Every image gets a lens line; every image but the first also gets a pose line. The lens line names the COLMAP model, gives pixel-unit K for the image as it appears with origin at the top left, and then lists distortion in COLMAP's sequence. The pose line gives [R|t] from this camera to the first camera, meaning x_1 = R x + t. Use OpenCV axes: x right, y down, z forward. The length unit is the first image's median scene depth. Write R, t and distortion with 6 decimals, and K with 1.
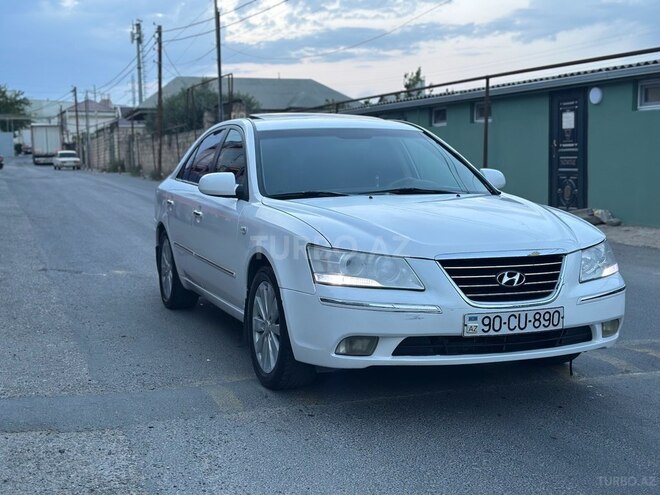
lens RADIAL K [[915.0, 0, 330.0], [0, 915.0, 247.5], [0, 0, 1]] dist [0.221003, -0.367301]
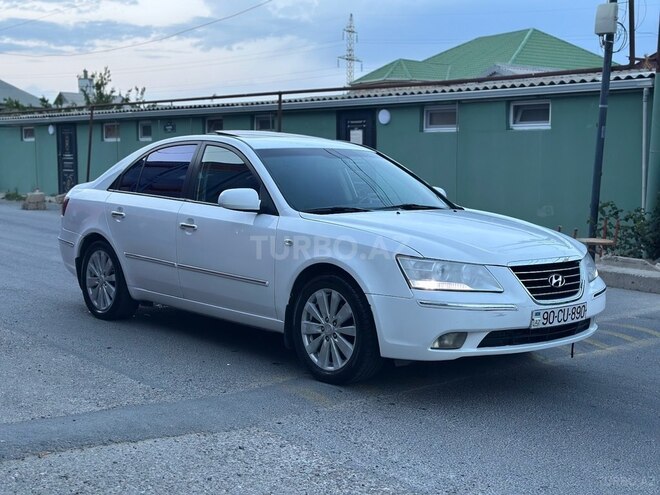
lens RADIAL K [[915.5, 0, 334.2], [0, 915.5, 251.1], [0, 0, 1]] dist [0.215337, -0.330664]
pose [[0.933754, -0.013967, 0.357642, -0.486093], [0.013822, 0.999900, 0.002962, -0.012434], [-0.357648, 0.002178, 0.933854, -0.046517]]
